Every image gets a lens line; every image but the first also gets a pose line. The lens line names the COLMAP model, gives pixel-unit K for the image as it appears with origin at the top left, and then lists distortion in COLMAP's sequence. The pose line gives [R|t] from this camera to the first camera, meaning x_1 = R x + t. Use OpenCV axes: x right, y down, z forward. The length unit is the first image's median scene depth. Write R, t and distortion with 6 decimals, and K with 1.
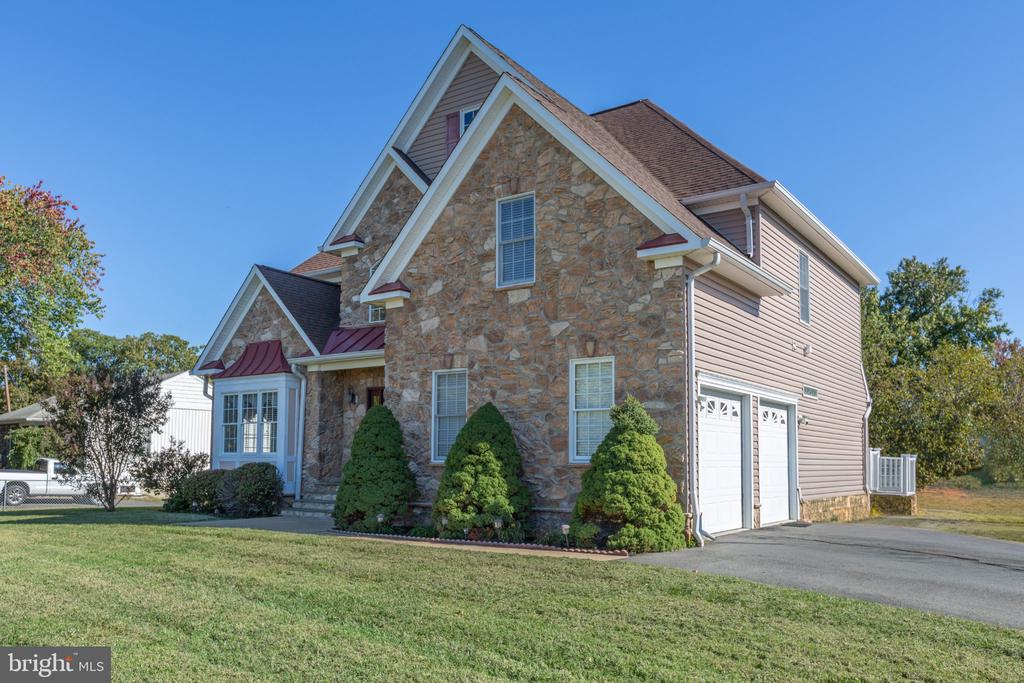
lens RADIAL K [[829.1, 0, 514.2], [0, 829.1, 395.0], [0, 0, 1]] dist [0.002261, -0.003864]
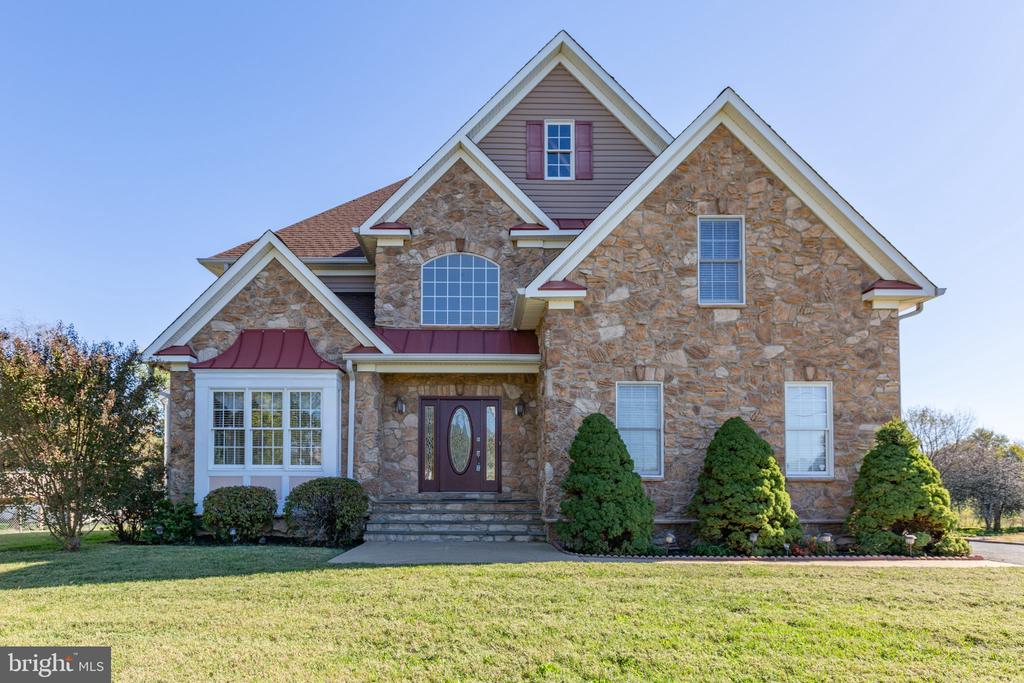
lens RADIAL K [[585.7, 0, 475.1], [0, 585.7, 463.7], [0, 0, 1]] dist [0.003324, 0.000806]
pose [[0.812914, 0.015499, 0.582177, -0.625250], [-0.046574, 0.998174, 0.038458, 0.047123], [-0.580518, -0.058377, 0.812152, 0.543811]]
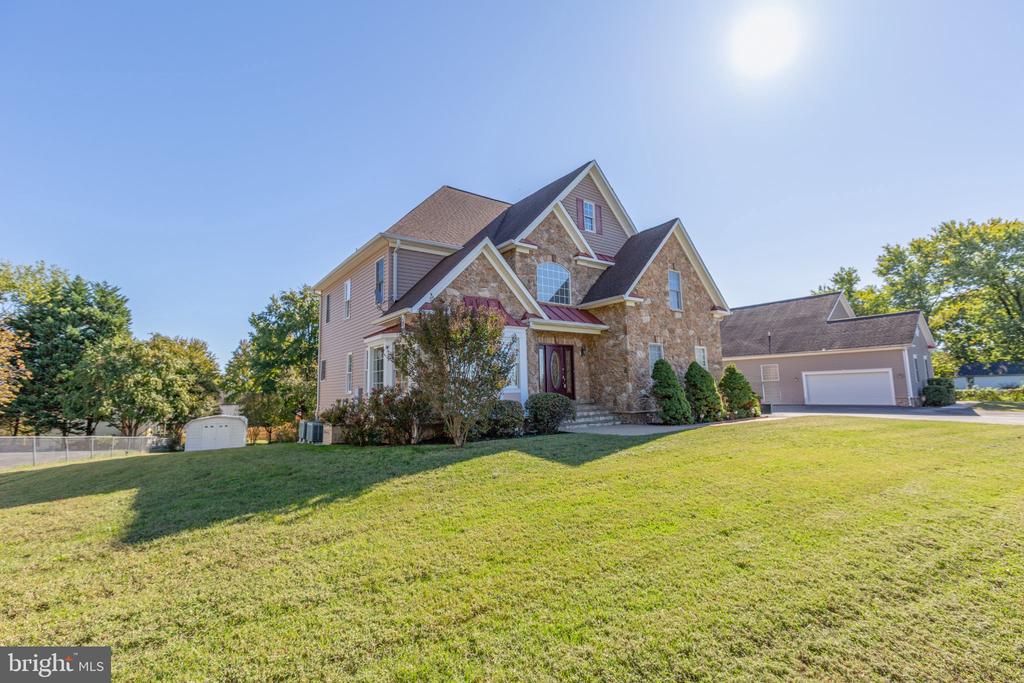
lens RADIAL K [[454.7, 0, 522.2], [0, 454.7, 334.4], [0, 0, 1]] dist [0.003375, 0.000353]
pose [[0.290973, 0.103983, 0.951064, -1.226767], [-0.051567, 0.994336, -0.092937, 0.067748], [-0.955341, -0.022002, 0.294687, 0.974994]]
